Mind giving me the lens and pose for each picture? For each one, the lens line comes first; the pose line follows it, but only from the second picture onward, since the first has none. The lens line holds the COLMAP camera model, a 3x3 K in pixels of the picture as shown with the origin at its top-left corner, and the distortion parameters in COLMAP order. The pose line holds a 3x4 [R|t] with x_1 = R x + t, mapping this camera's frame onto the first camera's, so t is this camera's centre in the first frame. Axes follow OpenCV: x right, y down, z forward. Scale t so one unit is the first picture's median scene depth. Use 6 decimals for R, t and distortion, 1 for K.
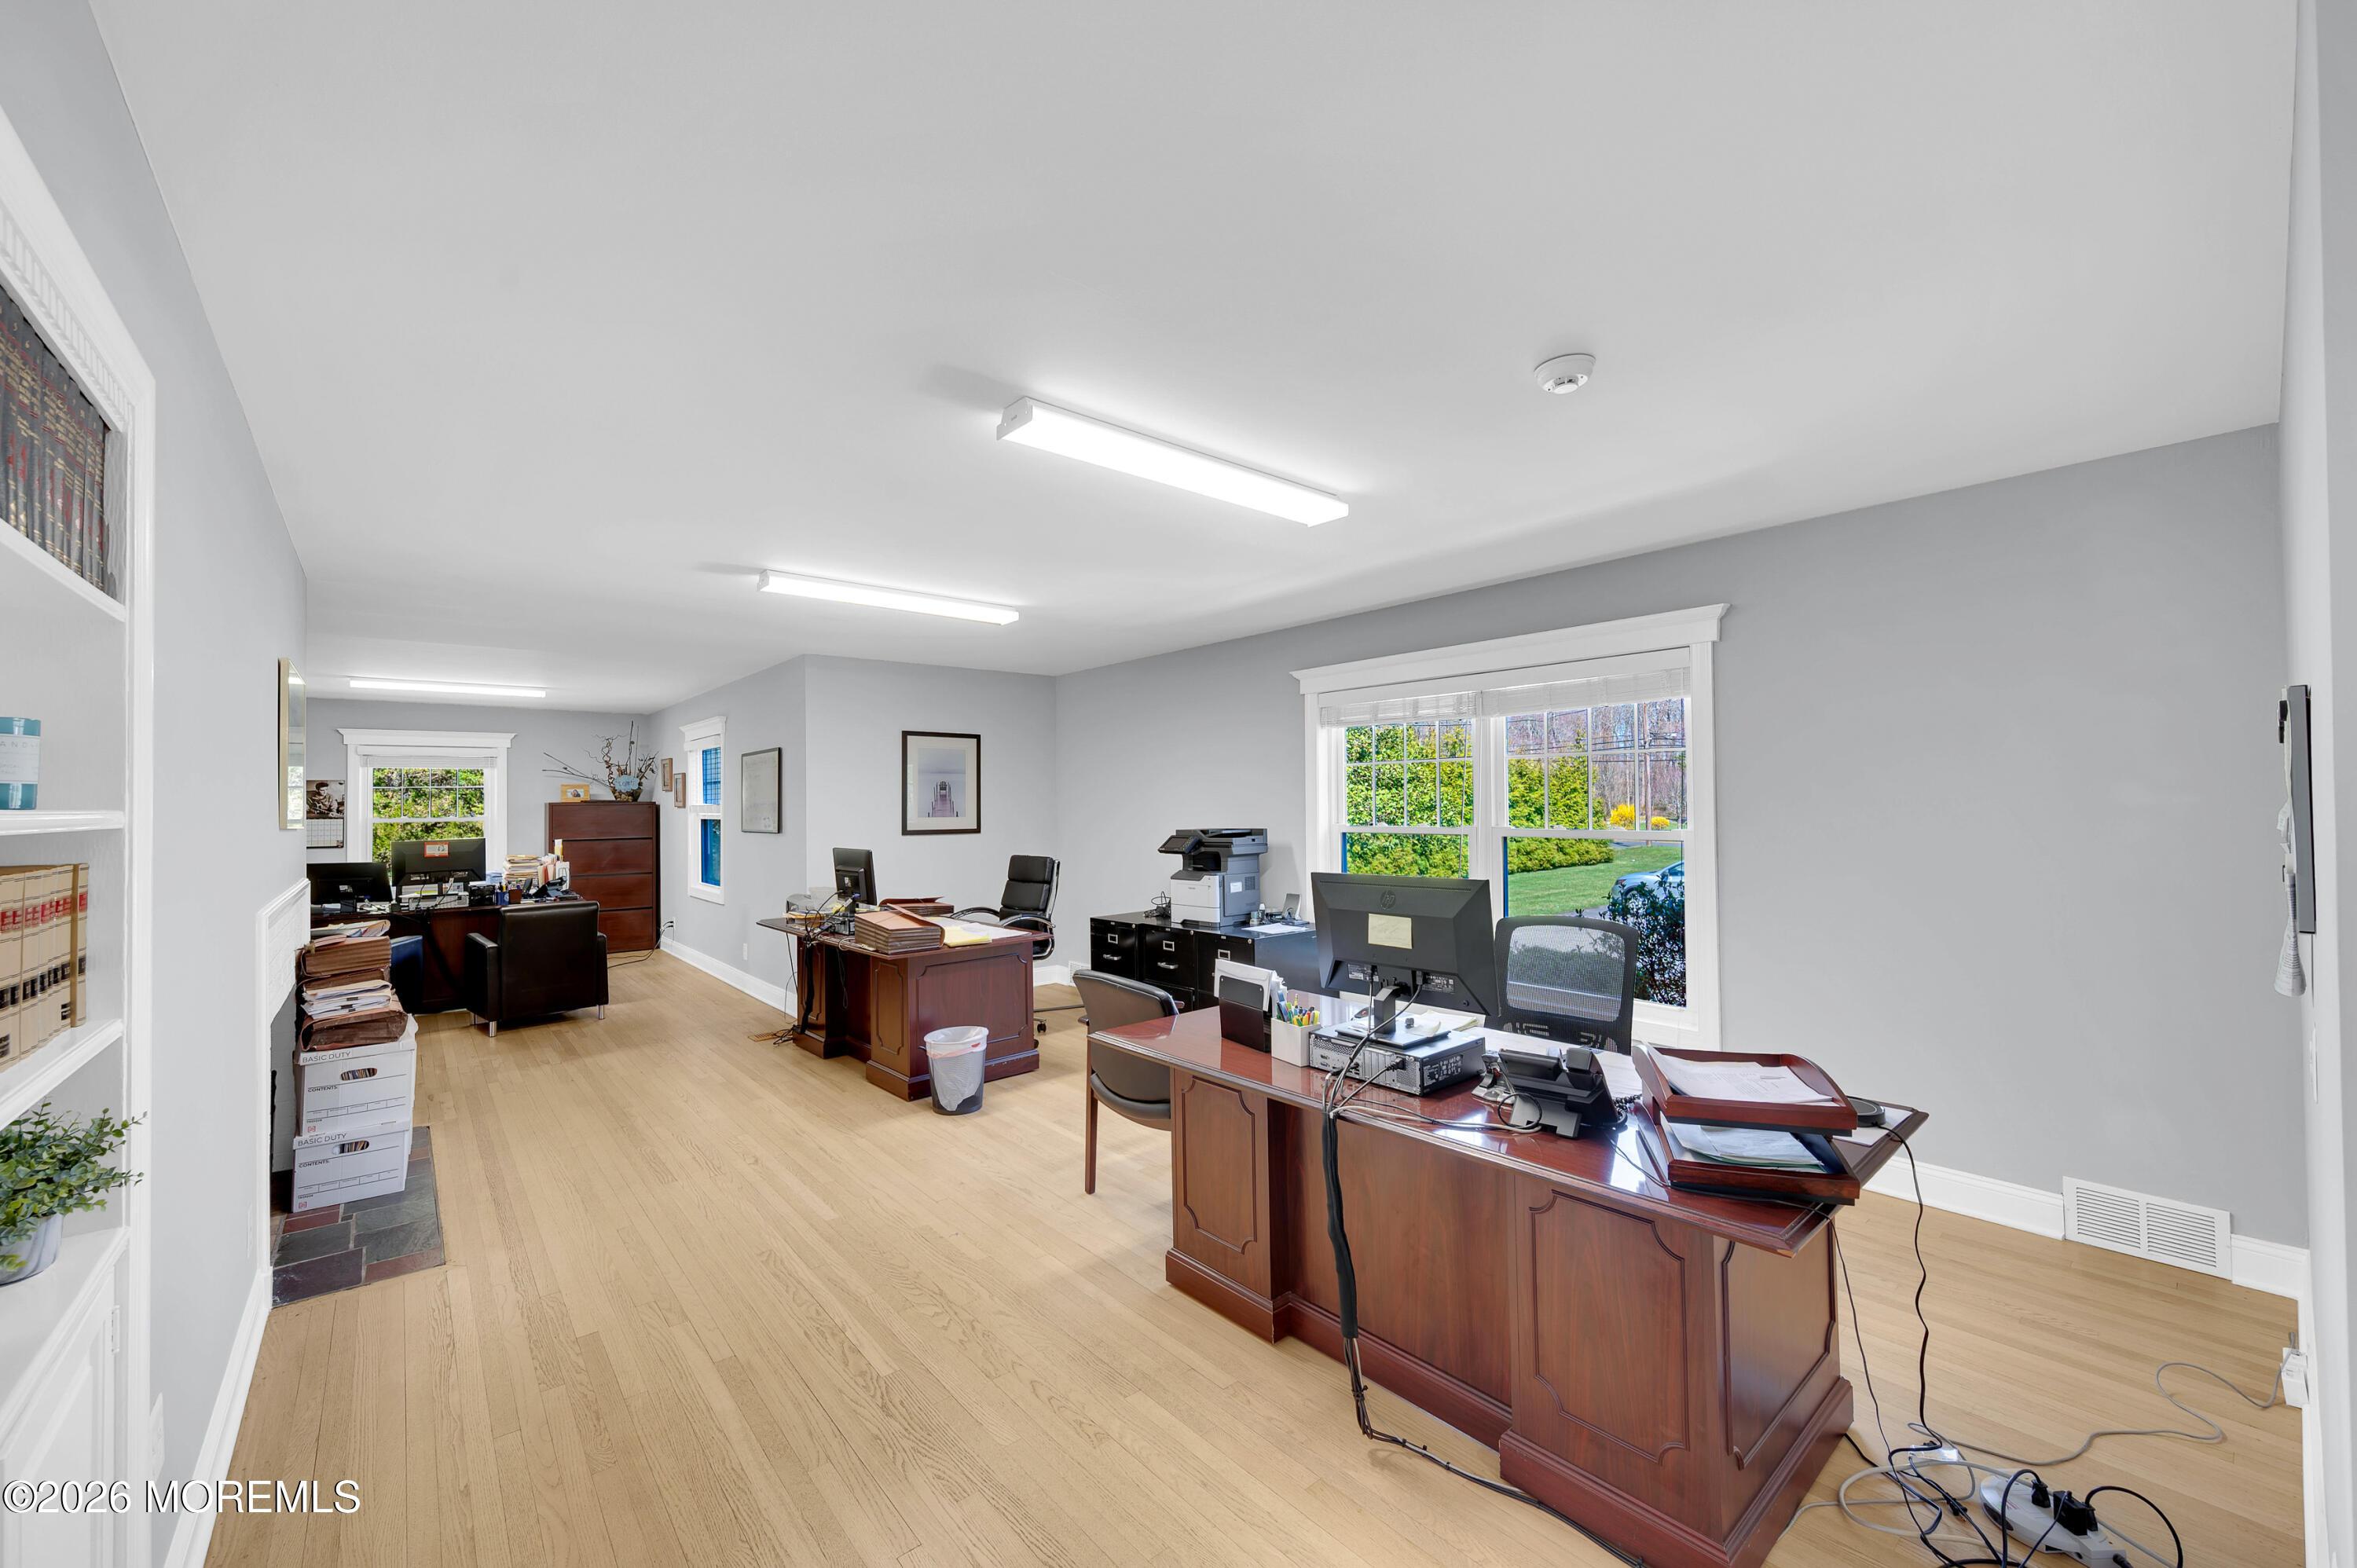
lens RADIAL K [[929.8, 0, 1168.8], [0, 929.8, 791.1], [0, 0, 1]] dist [-0.000128, -0.000003]
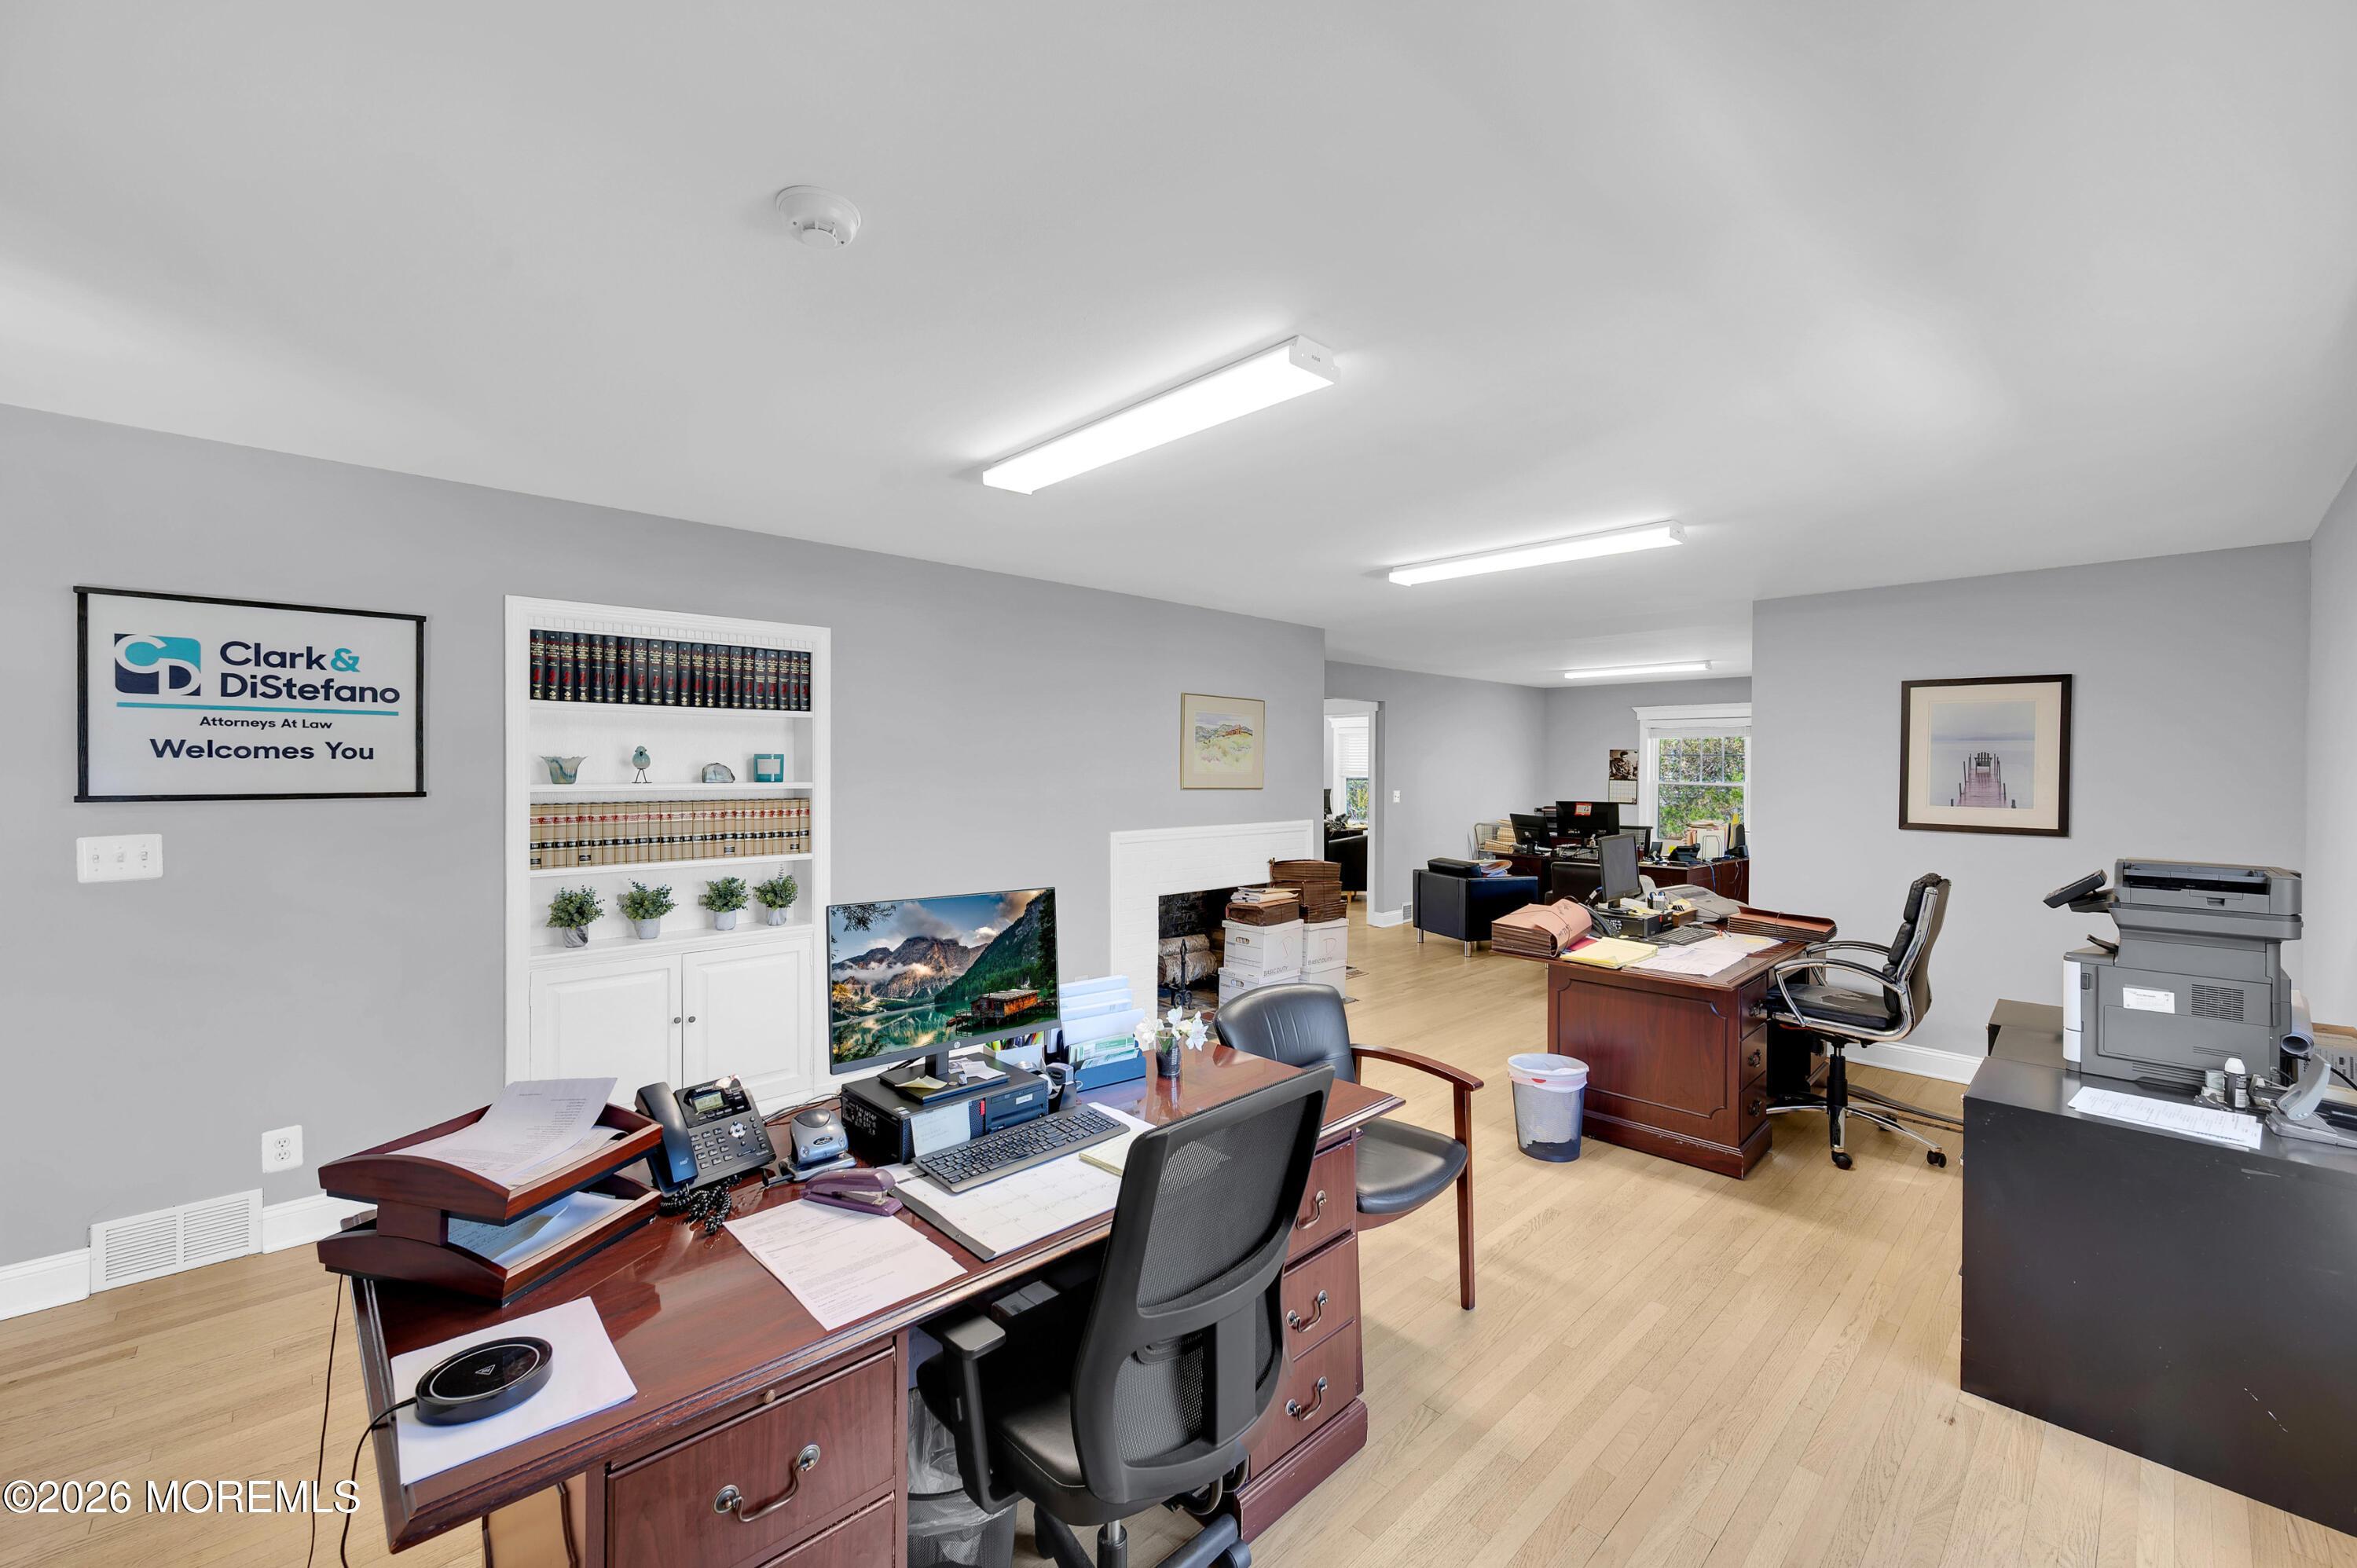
lens RADIAL K [[929.8, 0, 1178.0], [0, 929.8, 776.9], [0, 0, 1]] dist [-0.000128, -0.000003]
pose [[0.061266, 0.025501, -0.997796, 0.384544], [0.005643, 0.999649, 0.025895, -0.013711], [0.998106, -0.007217, 0.061100, 0.406329]]
